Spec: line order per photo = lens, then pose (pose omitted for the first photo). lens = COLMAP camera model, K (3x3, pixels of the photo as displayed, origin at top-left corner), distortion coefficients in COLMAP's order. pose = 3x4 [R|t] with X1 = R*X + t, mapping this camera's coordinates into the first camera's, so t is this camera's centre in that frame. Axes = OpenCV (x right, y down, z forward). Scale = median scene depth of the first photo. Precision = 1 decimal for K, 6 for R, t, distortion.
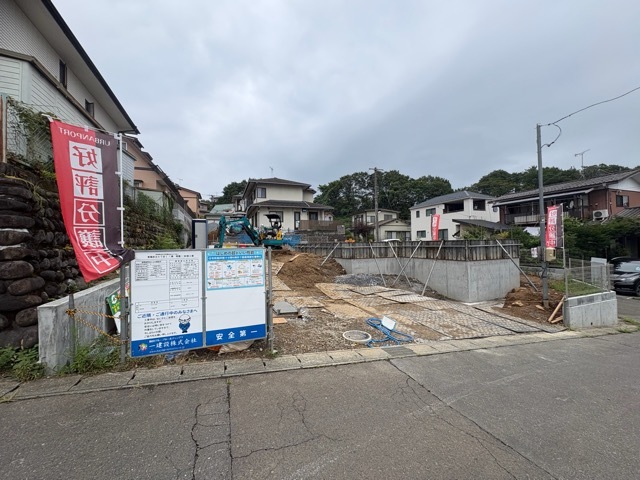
lens RADIAL K [[254.8, 0, 320.0], [0, 254.8, 240.0], [0, 0, 1]] dist [0.005595, -0.000128]
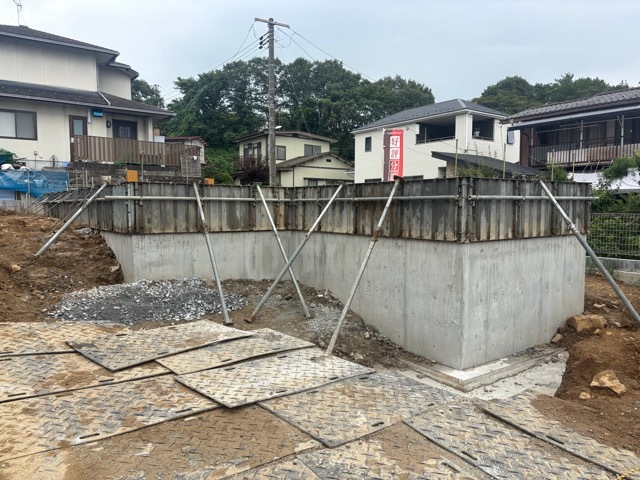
lens RADIAL K [[485.1, 0, 320.0], [0, 485.1, 240.0], [0, 0, 1]] dist [0.032389, -0.005191]
pose [[0.968368, 0.003585, 0.249500, 0.167557], [-0.024216, 0.996527, 0.079669, 0.022953], [-0.248348, -0.083190, 0.965092, 0.303903]]
